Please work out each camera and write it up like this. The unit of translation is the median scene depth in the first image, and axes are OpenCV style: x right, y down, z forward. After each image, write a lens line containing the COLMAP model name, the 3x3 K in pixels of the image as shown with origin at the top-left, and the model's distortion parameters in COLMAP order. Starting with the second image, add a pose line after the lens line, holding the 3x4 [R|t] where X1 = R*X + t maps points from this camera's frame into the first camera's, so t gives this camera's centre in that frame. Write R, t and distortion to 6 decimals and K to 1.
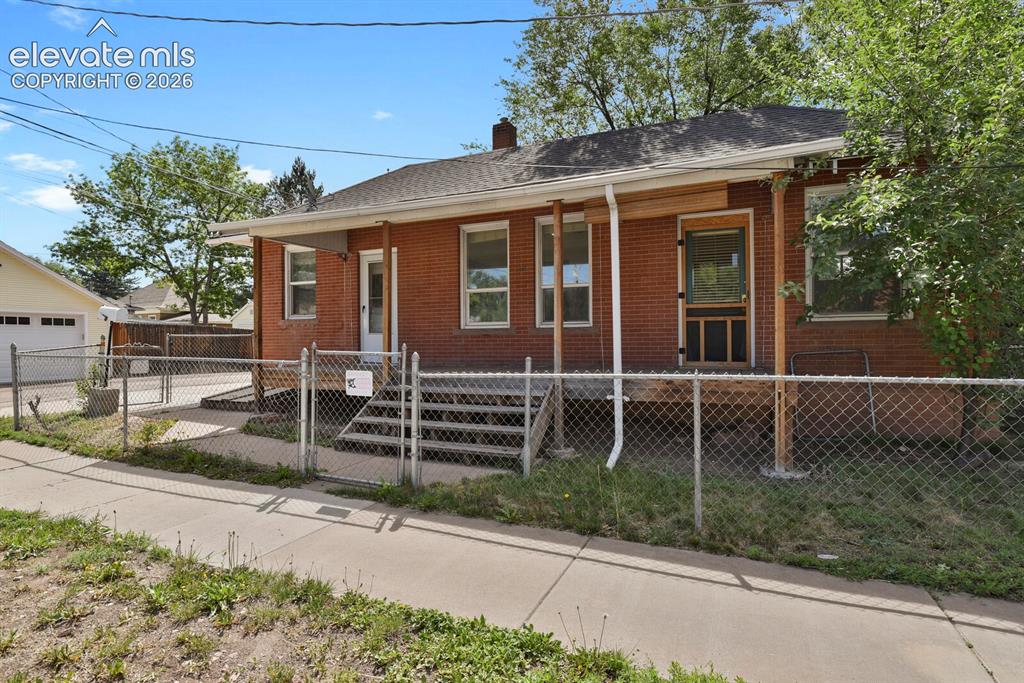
lens RADIAL K [[514.2, 0, 515.5], [0, 514.2, 342.4], [0, 0, 1]] dist [-0.018748, -0.006335]
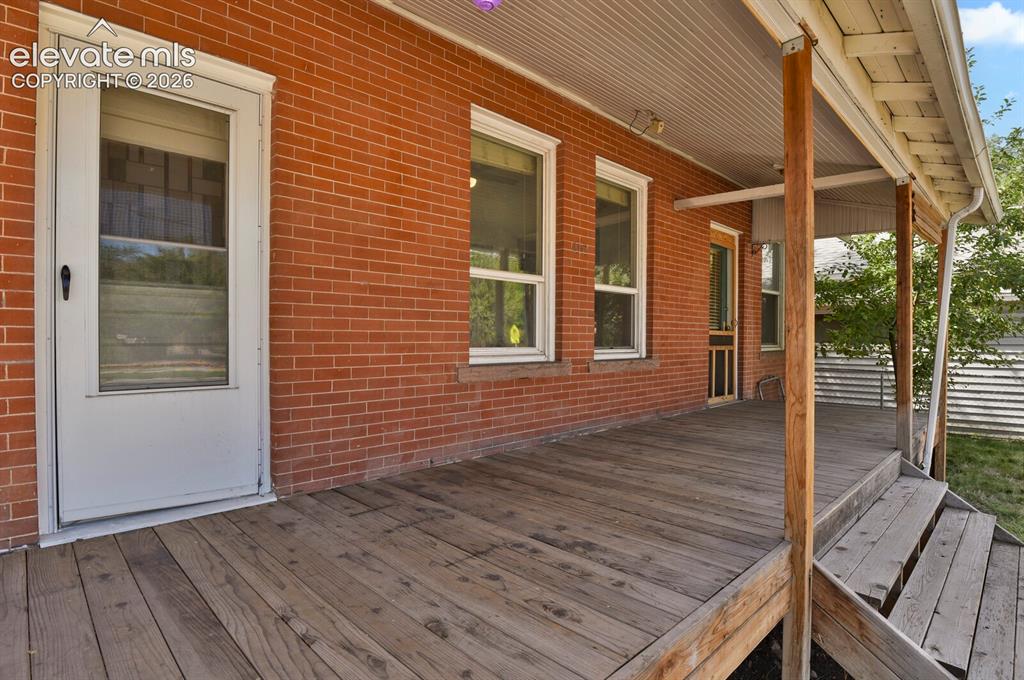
lens RADIAL K [[514.2, 0, 515.5], [0, 514.2, 340.9], [0, 0, 1]] dist [-0.018748, -0.006335]
pose [[0.381266, 0.001724, 0.924464, -0.536032], [-0.009267, 0.999955, 0.001957, -0.053819], [-0.924419, -0.009313, 0.381265, 0.948774]]
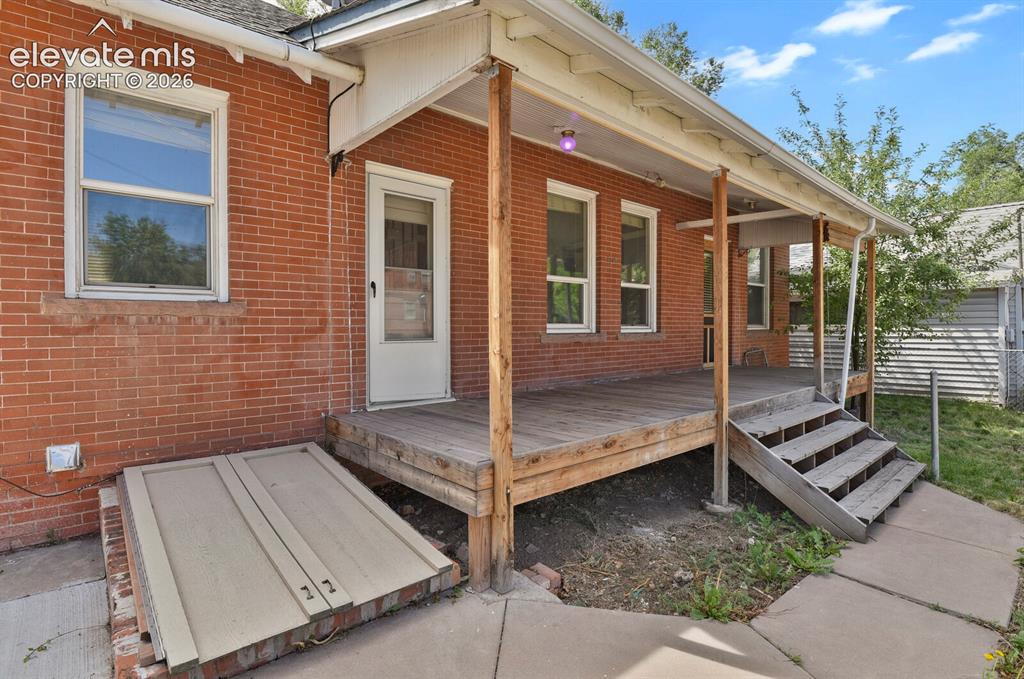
lens RADIAL K [[500.6, 0, 518.1], [0, 500.6, 336.0], [0, 0, 1]] dist [-0.019297, -0.006895]
pose [[0.425109, -0.010436, 0.905082, -0.828983], [-0.001252, 0.999926, 0.012118, -0.035894], [-0.905141, -0.006285, 0.425064, 0.879821]]
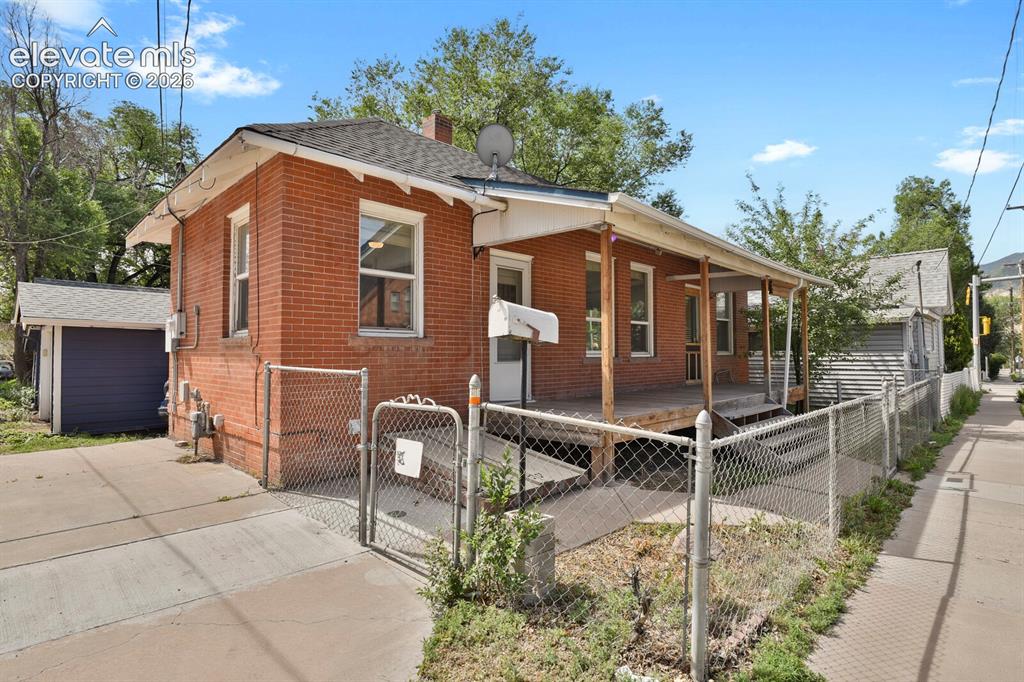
lens RADIAL K [[526.6, 0, 512.0], [0, 526.6, 341.0], [0, 0, 1]] dist [-0.041727, -0.000009]
pose [[0.359641, 0.027684, 0.932680, -1.253123], [-0.000154, 0.999562, -0.029610, -0.032217], [-0.933091, 0.010505, 0.359488, 0.899945]]
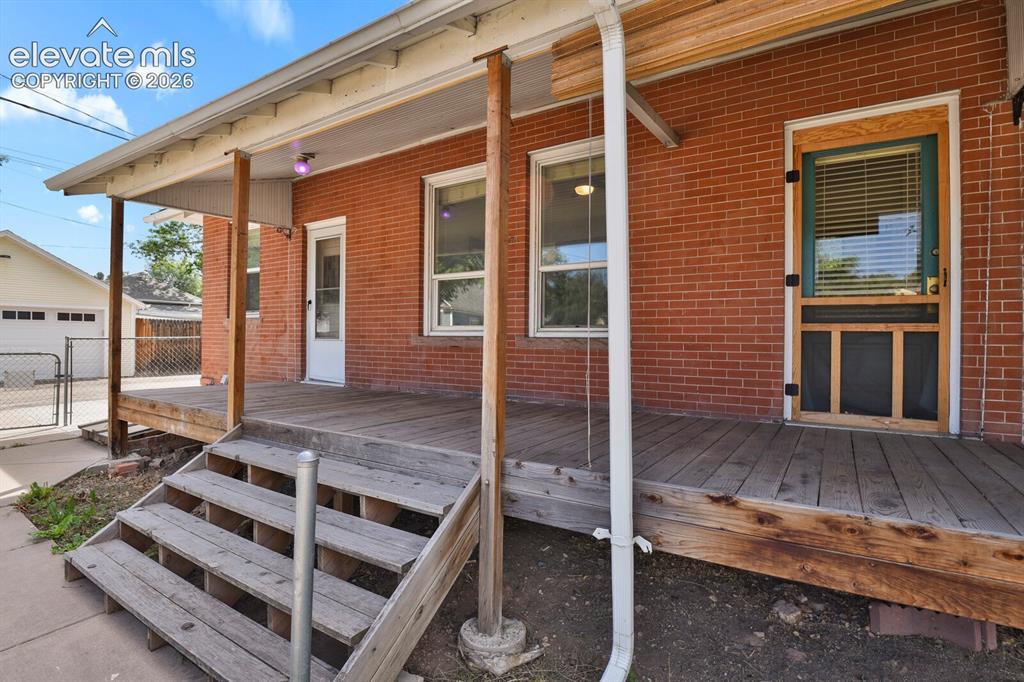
lens RADIAL K [[500.6, 0, 518.1], [0, 500.6, 337.5], [0, 0, 1]] dist [-0.019297, -0.006895]
pose [[0.986056, 0.015505, -0.165693, 0.136247], [-0.015855, 0.999874, -0.000789, -0.029838], [0.165660, 0.003405, 0.986177, 0.462321]]
